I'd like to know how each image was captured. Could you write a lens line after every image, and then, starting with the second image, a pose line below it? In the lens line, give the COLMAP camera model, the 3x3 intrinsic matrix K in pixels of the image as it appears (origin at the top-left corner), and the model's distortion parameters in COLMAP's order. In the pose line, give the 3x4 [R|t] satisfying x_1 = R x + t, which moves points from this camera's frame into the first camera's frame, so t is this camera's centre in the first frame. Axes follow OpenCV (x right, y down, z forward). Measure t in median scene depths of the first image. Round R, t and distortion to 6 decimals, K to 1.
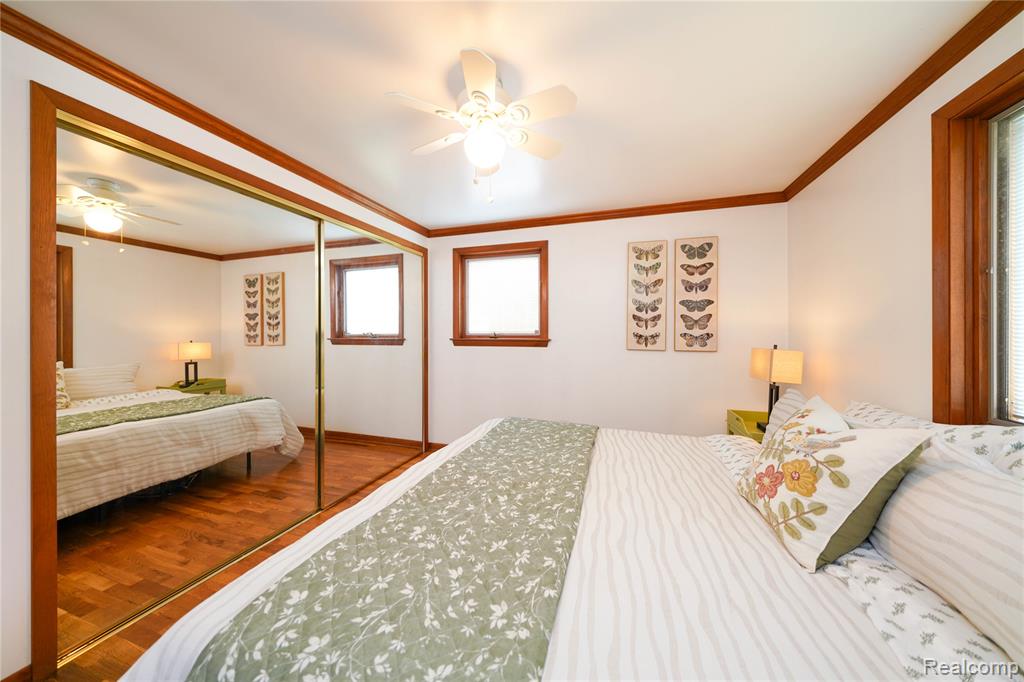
lens RADIAL K [[359.6, 0, 511.8], [0, 359.6, 336.8], [0, 0, 1]] dist [-0.006831, 0.000082]
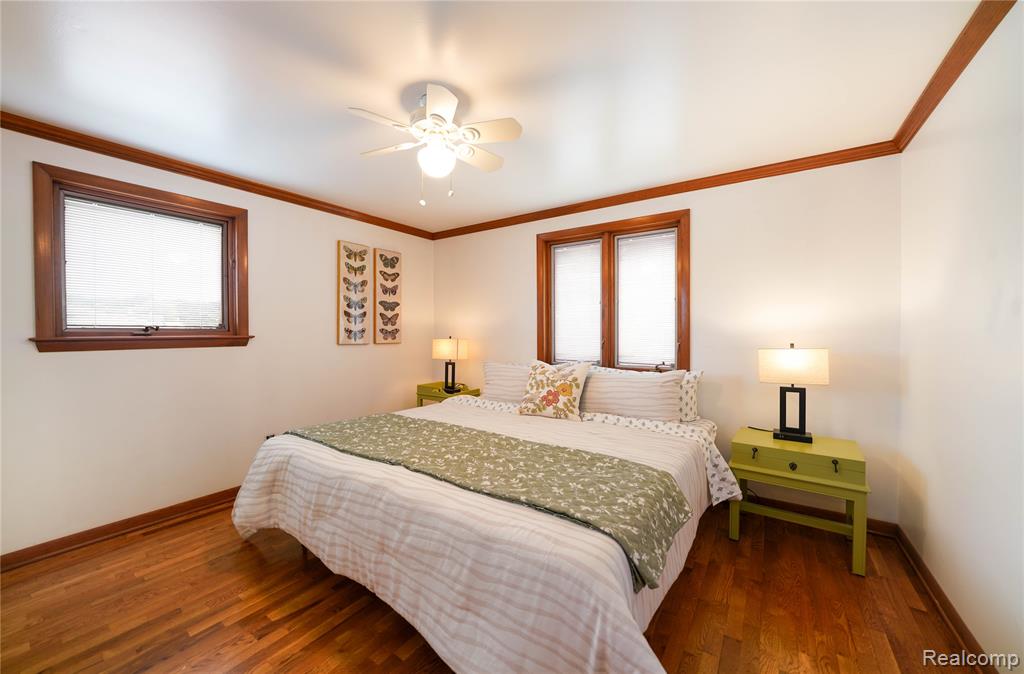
lens RADIAL K [[371.1, 0, 521.7], [0, 371.1, 330.6], [0, 0, 1]] dist [-0.011536, 0.000830]
pose [[0.252036, -0.004175, 0.967709, -0.595739], [0.008651, 0.999960, 0.002062, -0.001847], [-0.967679, 0.007852, 0.252062, 0.242846]]
